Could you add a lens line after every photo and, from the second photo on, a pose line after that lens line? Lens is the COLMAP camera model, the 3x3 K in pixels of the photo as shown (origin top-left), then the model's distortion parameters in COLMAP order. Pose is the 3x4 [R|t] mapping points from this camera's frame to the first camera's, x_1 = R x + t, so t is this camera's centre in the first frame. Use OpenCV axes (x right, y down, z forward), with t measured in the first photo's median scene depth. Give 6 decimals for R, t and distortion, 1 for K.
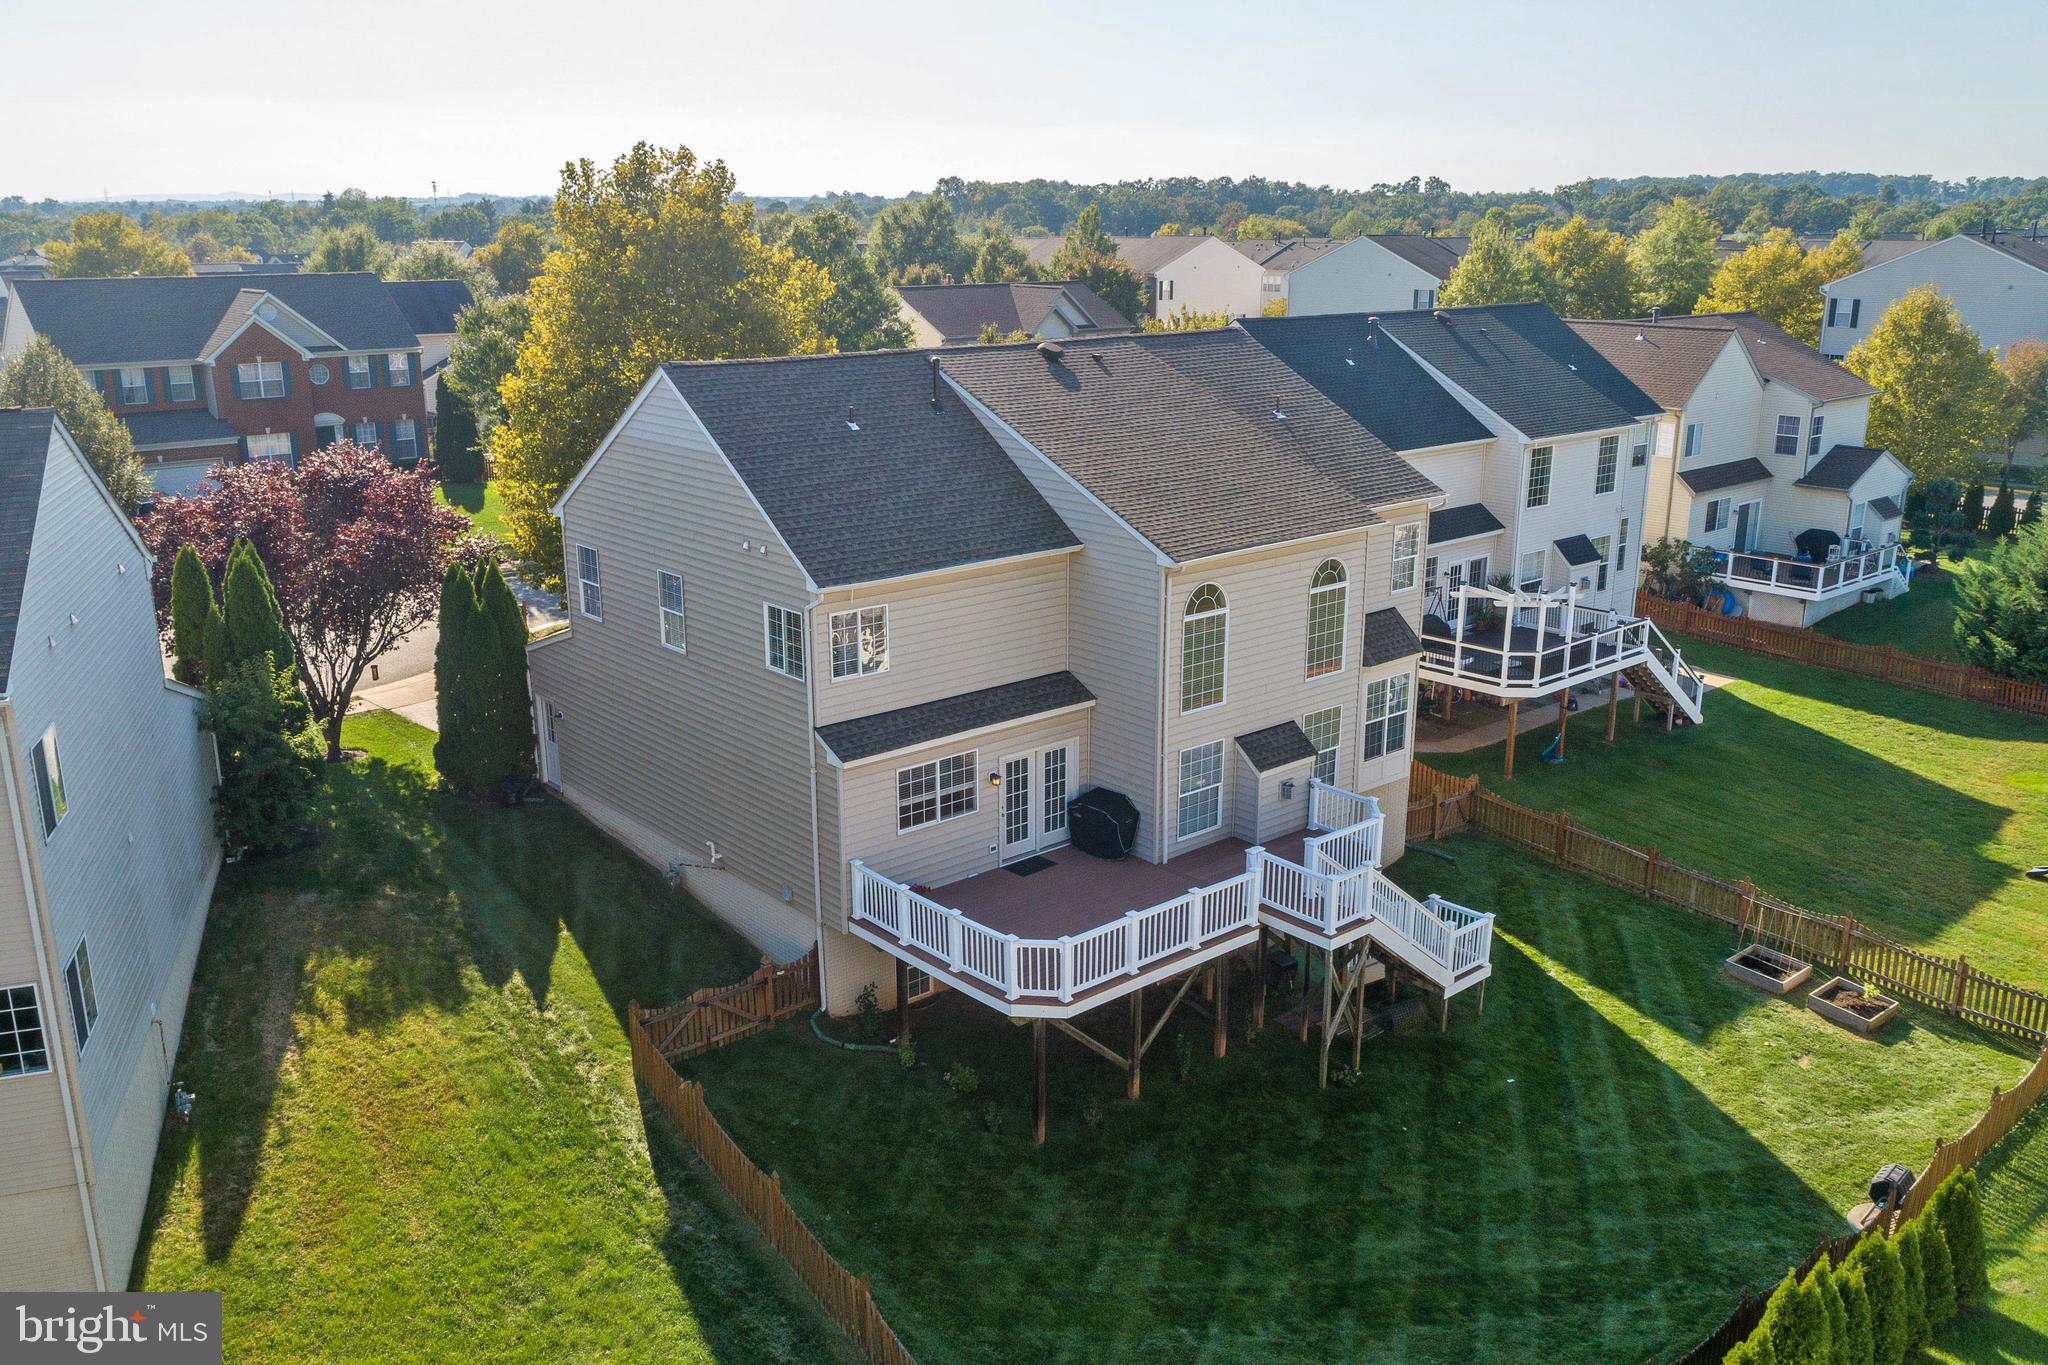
lens RADIAL K [[1647.3, 0, 1024.0], [0, 1647.3, 682.5], [0, 0, 1]] dist [0.004631, 0.000912]
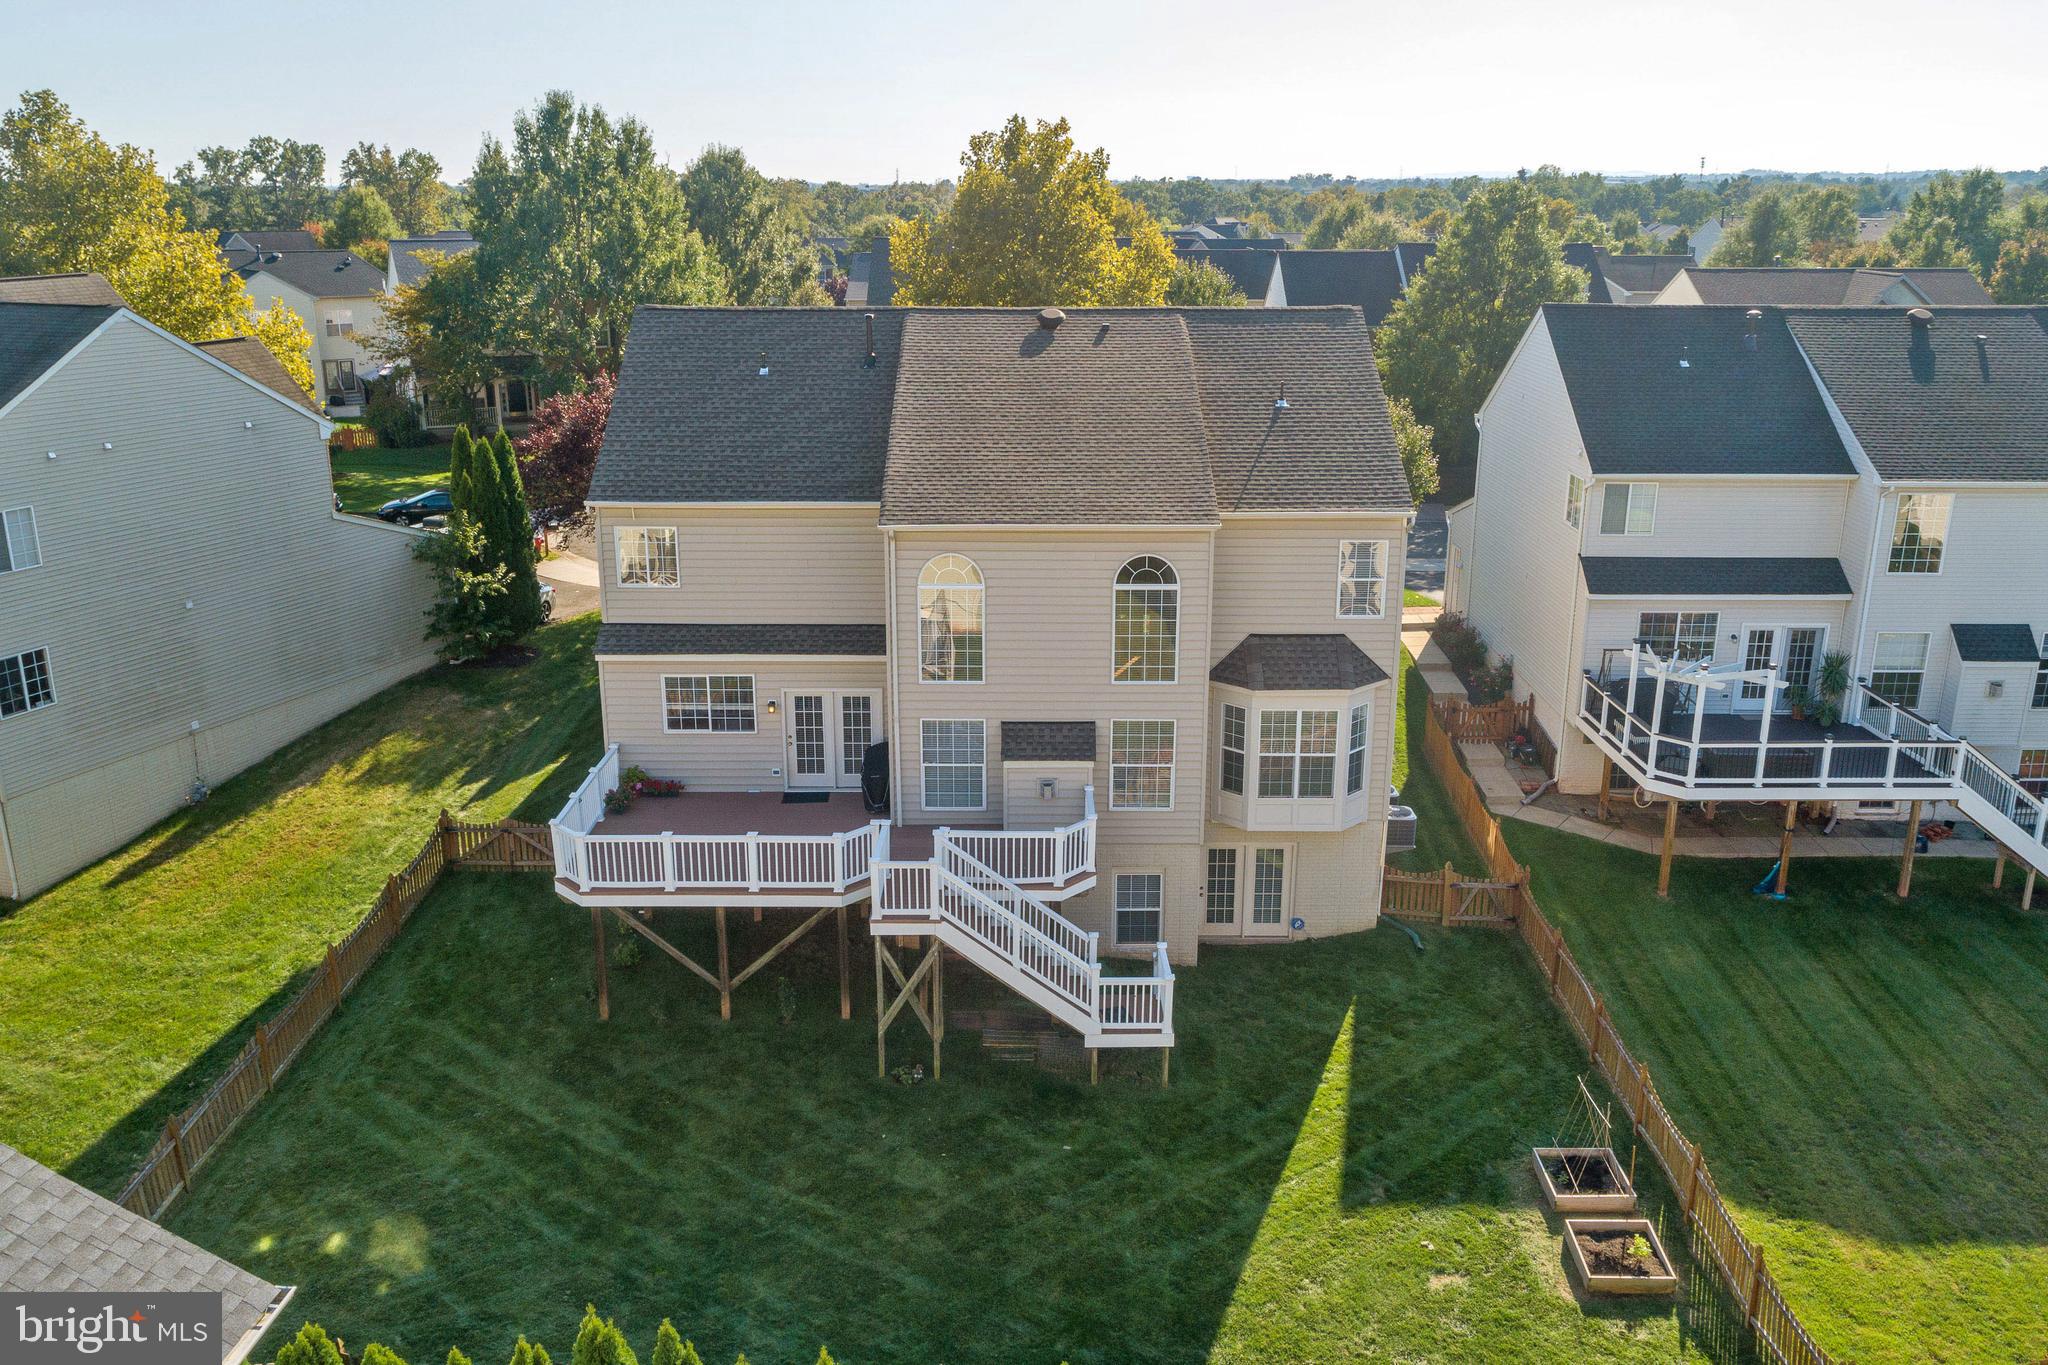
lens RADIAL K [[1639.0, 0, 1024.0], [0, 1639.0, 682.5], [0, 0, 1]] dist [-0.007206, -0.004143]
pose [[0.762698, 0.190670, -0.618010, 0.737317], [-0.181228, 0.980280, 0.078782, -0.067951], [0.620844, 0.051914, 0.782213, 0.263781]]
